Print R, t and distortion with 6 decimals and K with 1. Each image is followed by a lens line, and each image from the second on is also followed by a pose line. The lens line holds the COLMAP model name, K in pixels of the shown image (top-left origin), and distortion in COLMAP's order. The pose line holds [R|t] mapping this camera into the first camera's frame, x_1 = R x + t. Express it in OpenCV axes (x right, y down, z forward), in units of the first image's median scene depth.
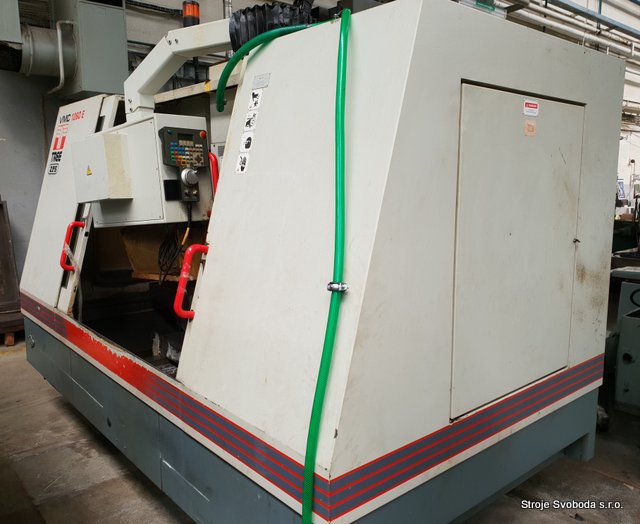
lens RADIAL K [[556.7, 0, 321.7], [0, 556.7, 260.7], [0, 0, 1]] dist [0.016927, 0.007714]
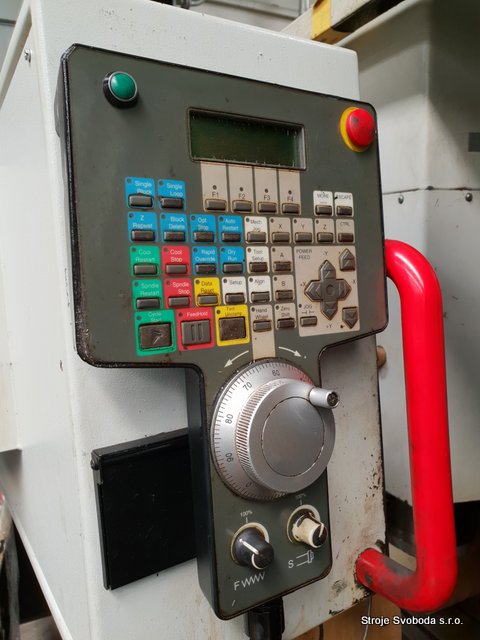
lens RADIAL K [[509.4, 0, 239.9], [0, 509.4, 321.3], [0, 0, 1]] dist [0.003925, 0.004881]
pose [[0.970770, 0.008259, -0.239868, -0.214732], [-0.008486, 0.999964, 0.000089, -0.176365], [0.239860, 0.001949, 0.970806, 0.874249]]
